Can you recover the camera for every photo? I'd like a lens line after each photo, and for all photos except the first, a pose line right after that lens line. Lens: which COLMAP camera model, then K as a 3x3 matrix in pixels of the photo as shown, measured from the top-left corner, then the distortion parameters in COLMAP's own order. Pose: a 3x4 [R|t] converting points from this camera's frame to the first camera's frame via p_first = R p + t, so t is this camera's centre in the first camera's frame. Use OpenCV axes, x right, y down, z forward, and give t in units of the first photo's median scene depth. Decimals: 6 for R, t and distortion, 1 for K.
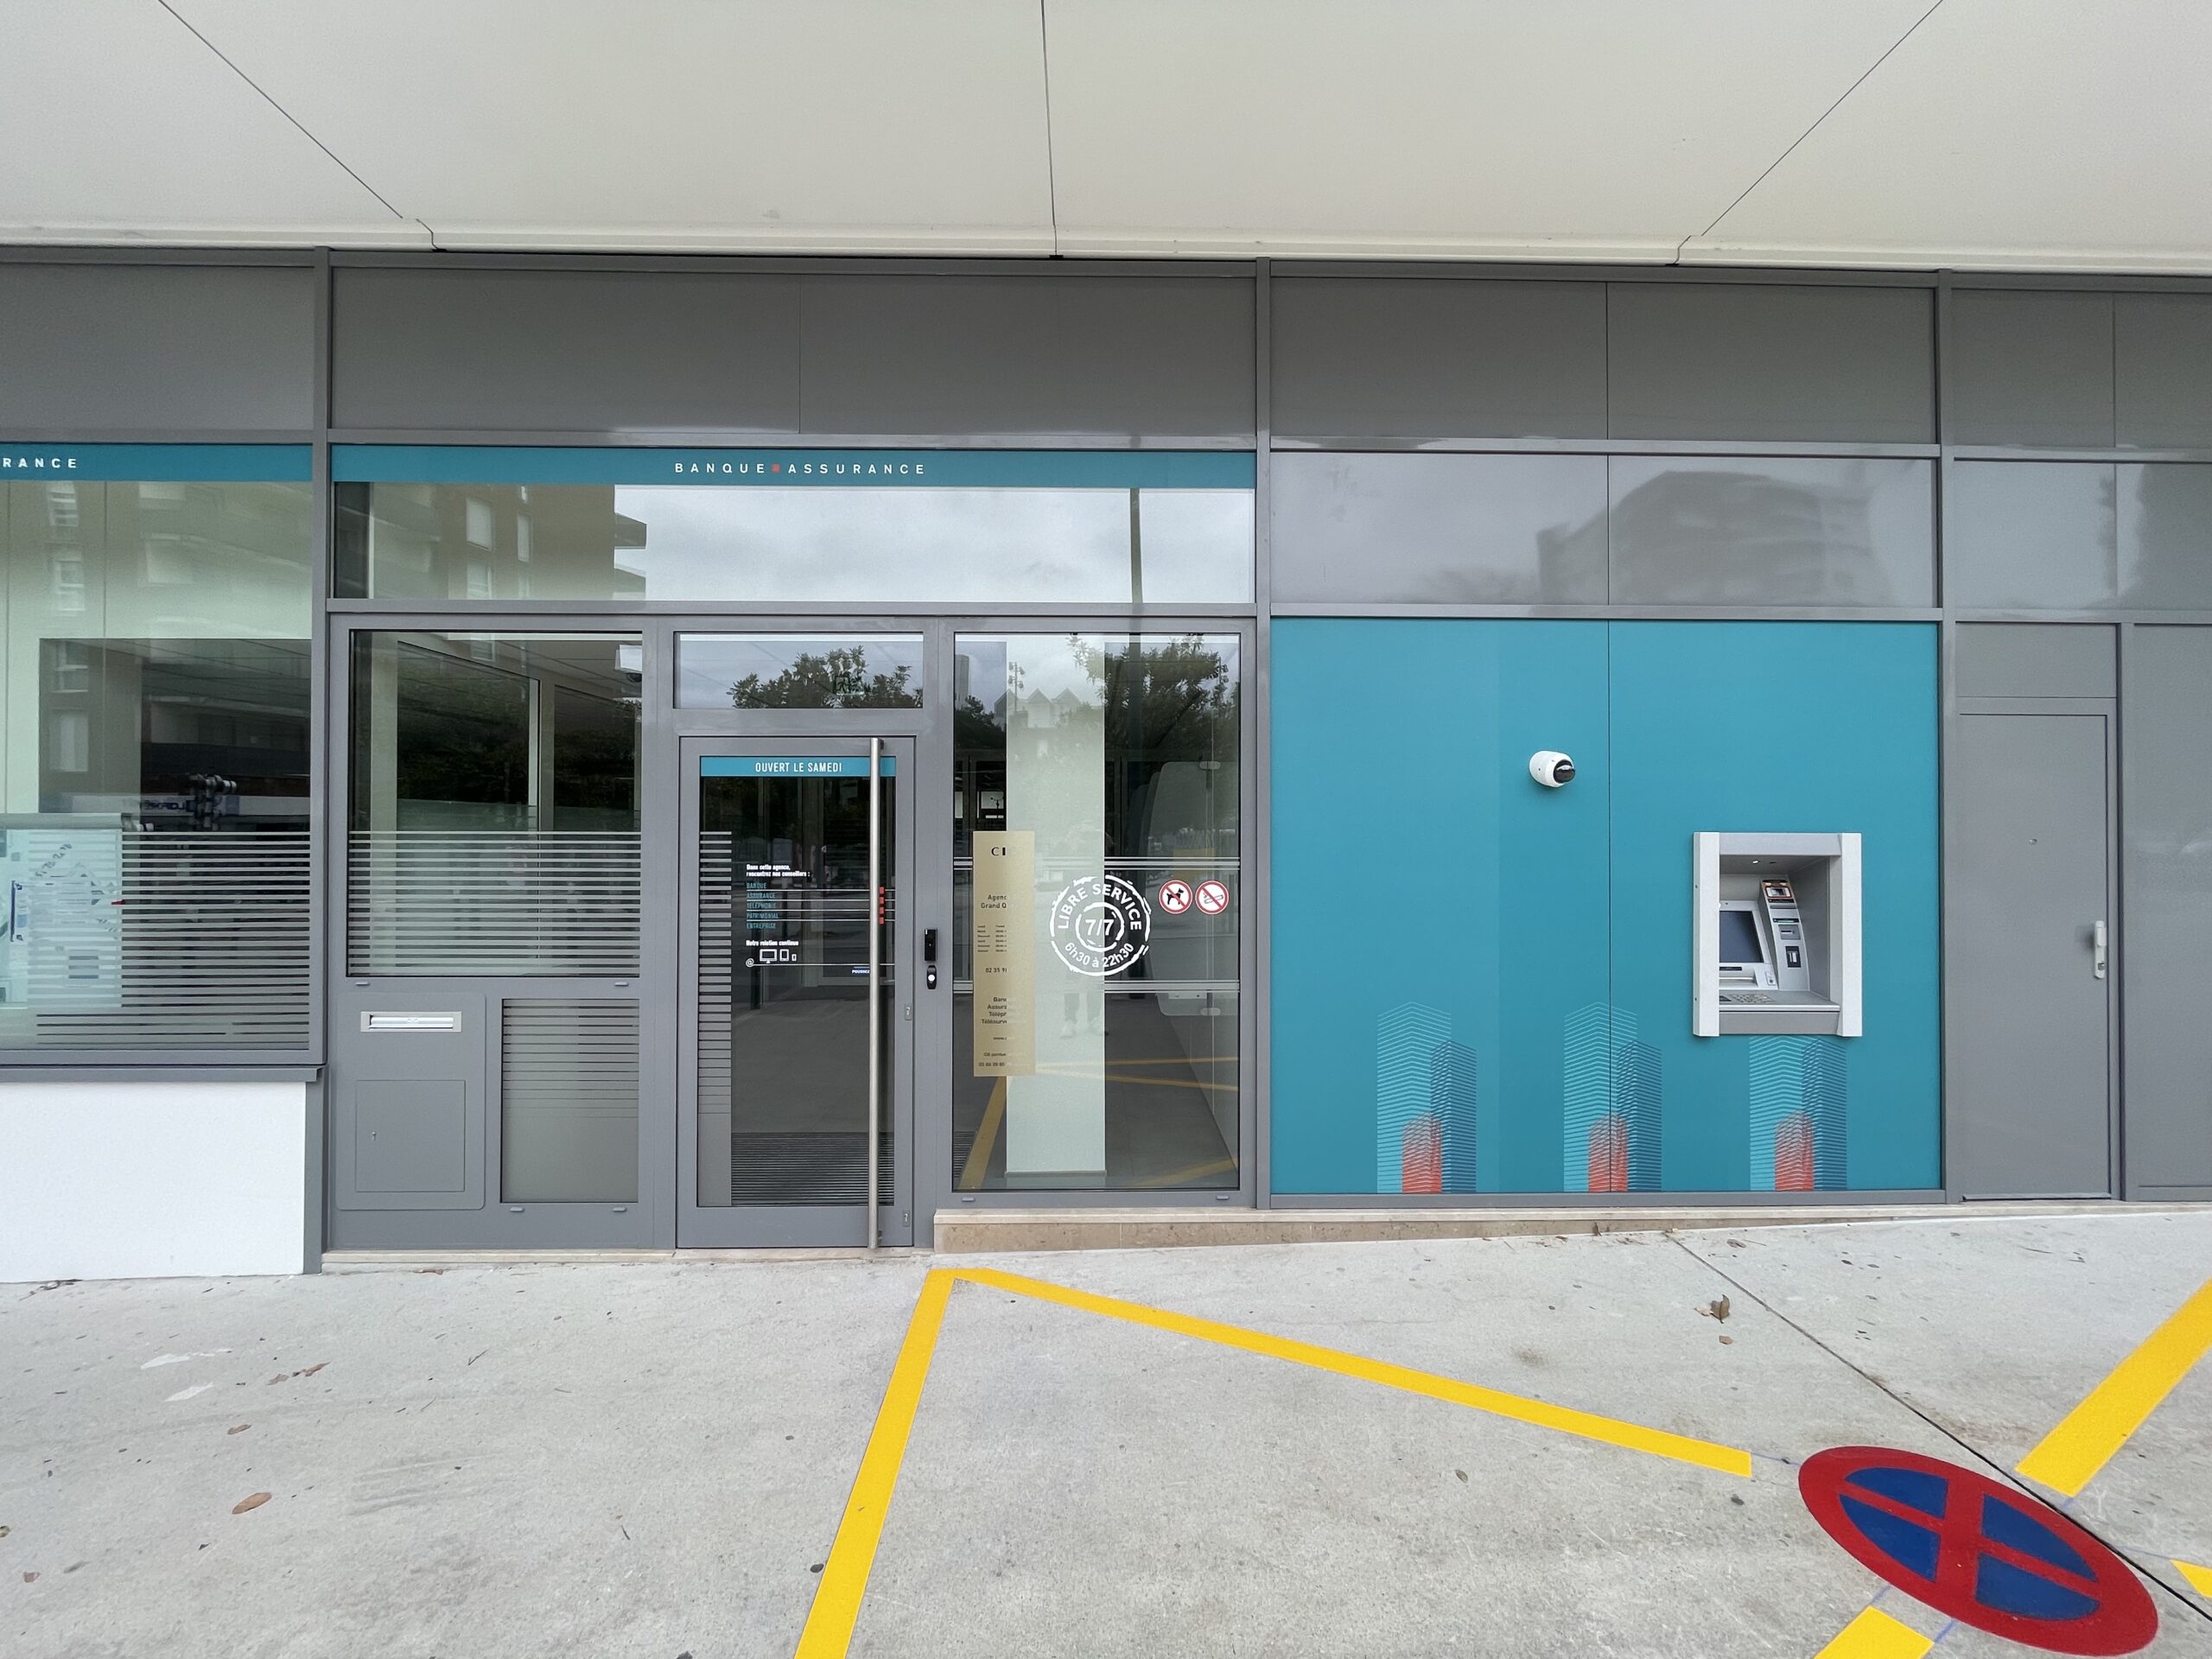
lens RADIAL K [[886.6, 0, 1107.6], [0, 886.6, 831.7], [0, 0, 1]] dist [-0.001859, 0.000106]
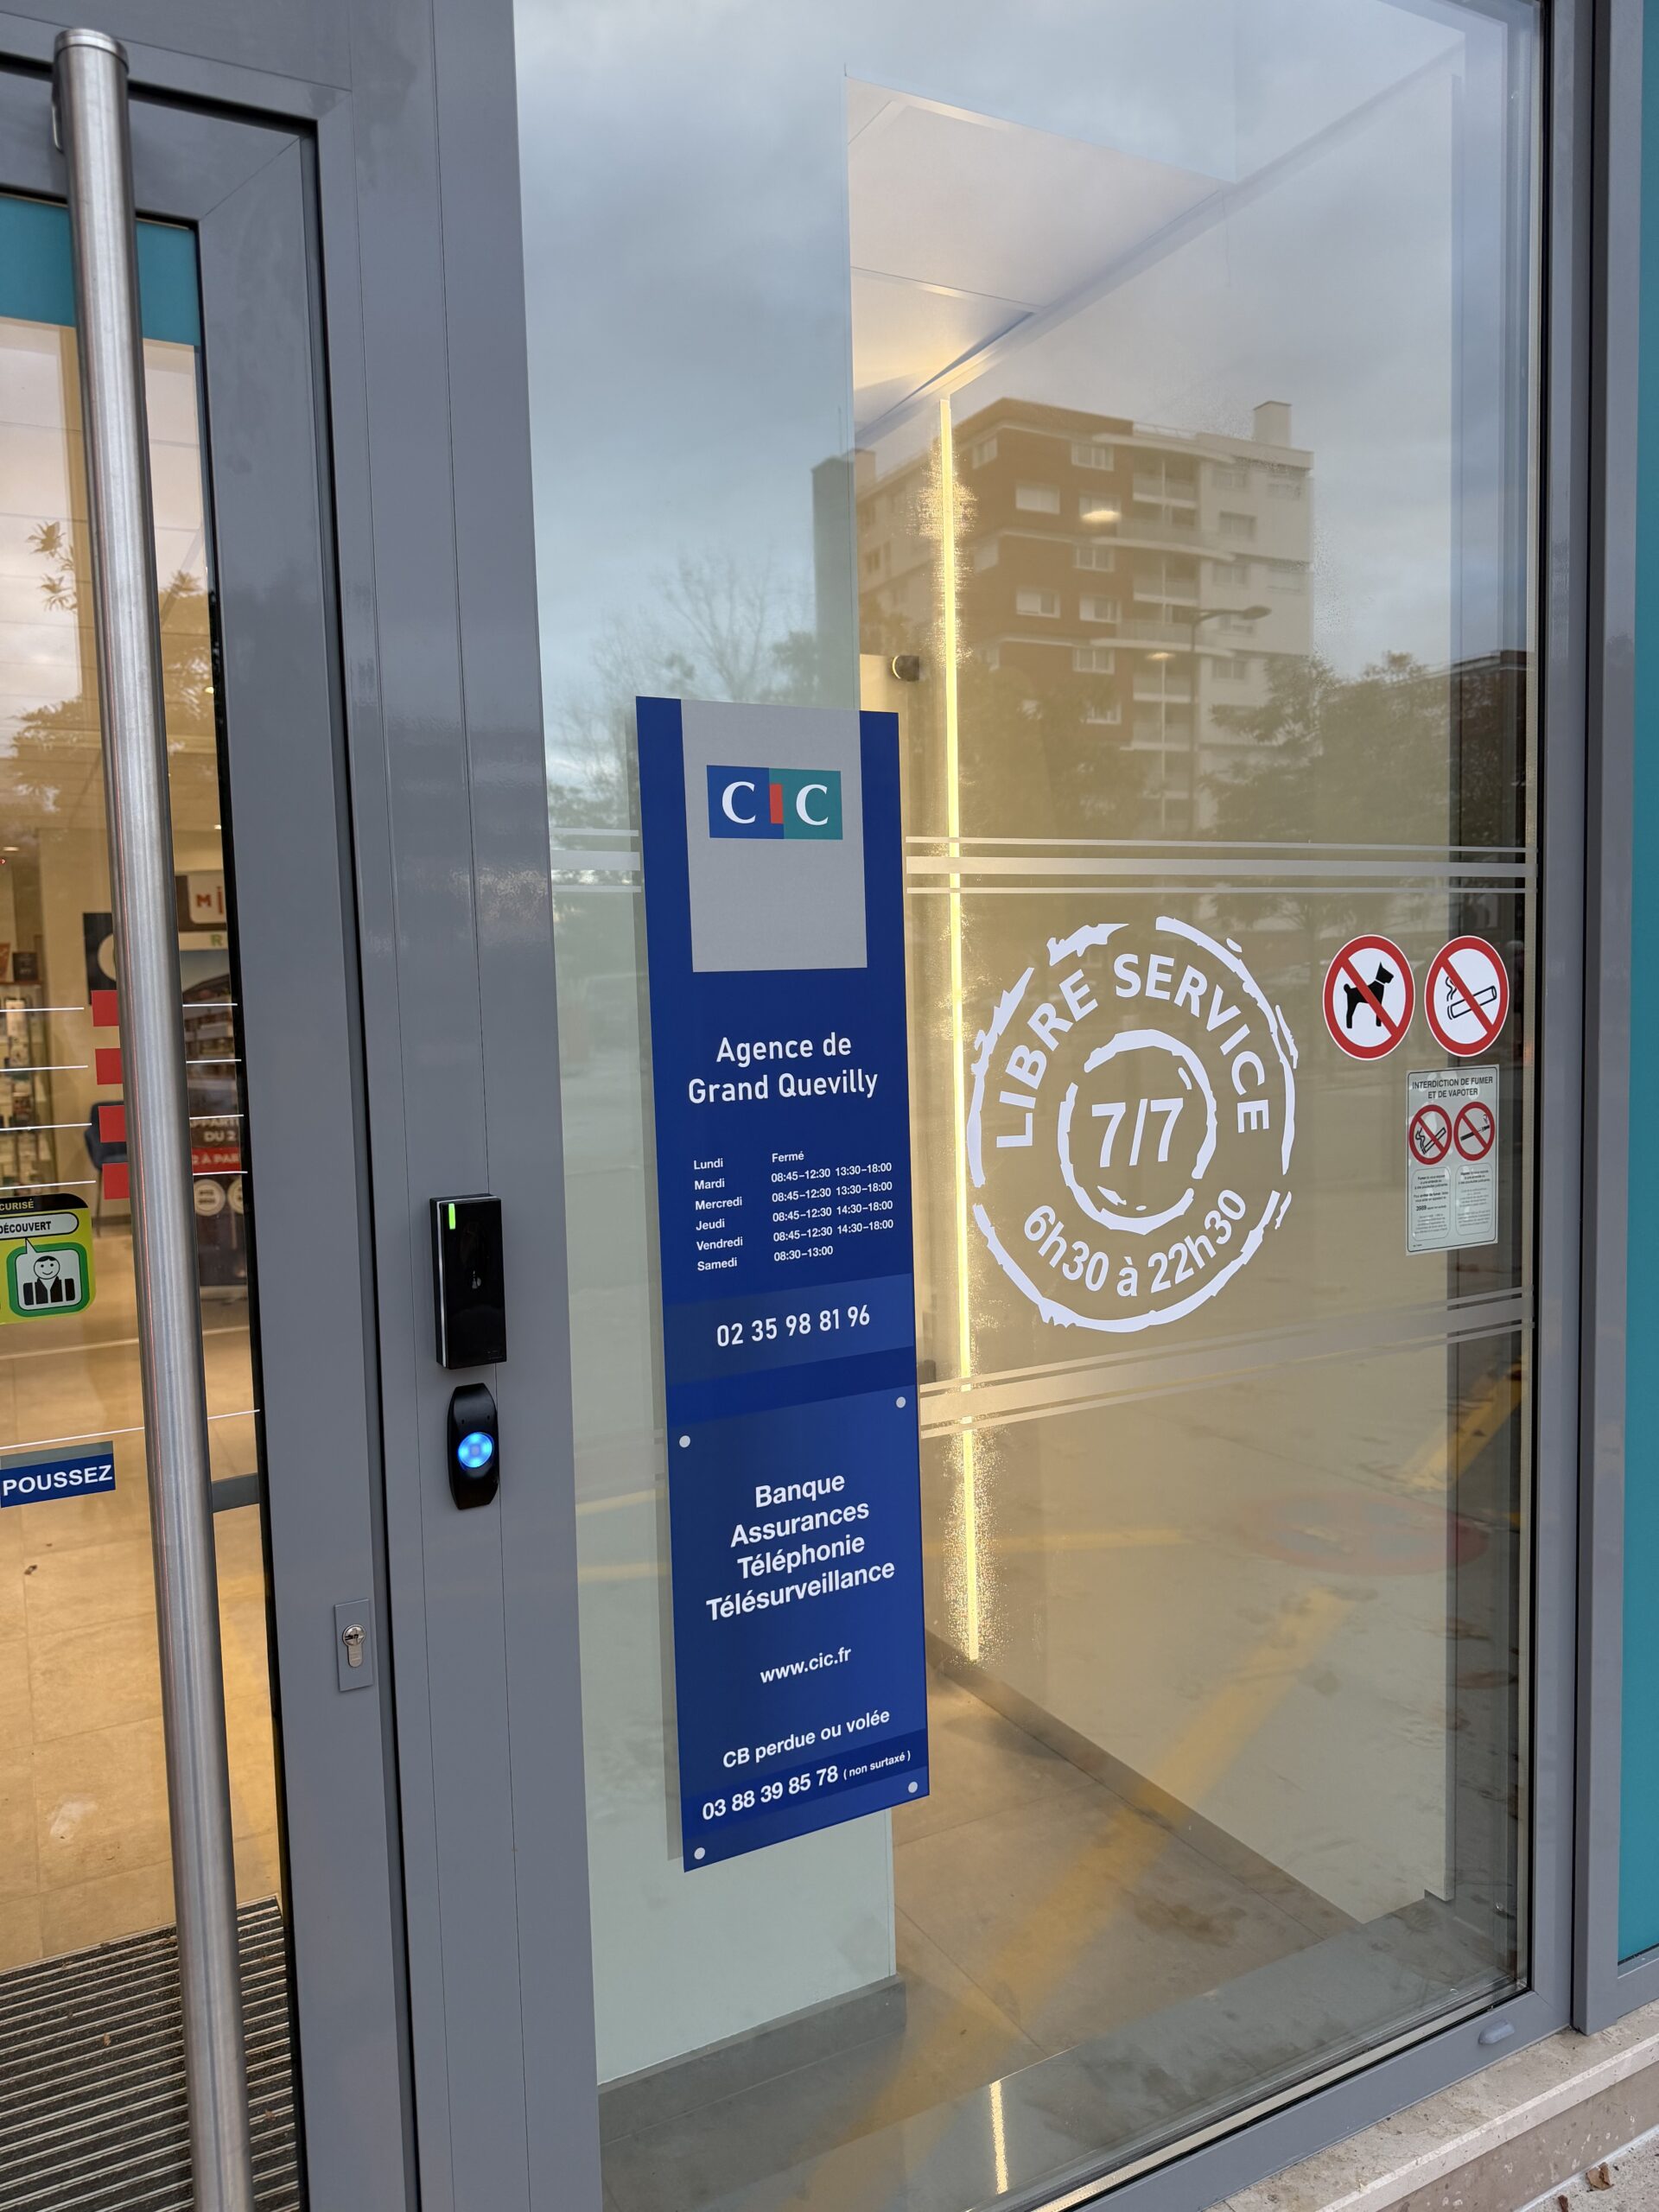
lens RADIAL K [[1545.1, 0, 828.5], [0, 1545.1, 1097.6], [0, 0, 1]] dist [-0.000982, -0.000175]
pose [[0.892607, -0.057717, 0.447126, -0.274427], [0.024498, 0.996516, 0.079729, 0.062728], [-0.450169, -0.060213, 0.890911, 0.664680]]
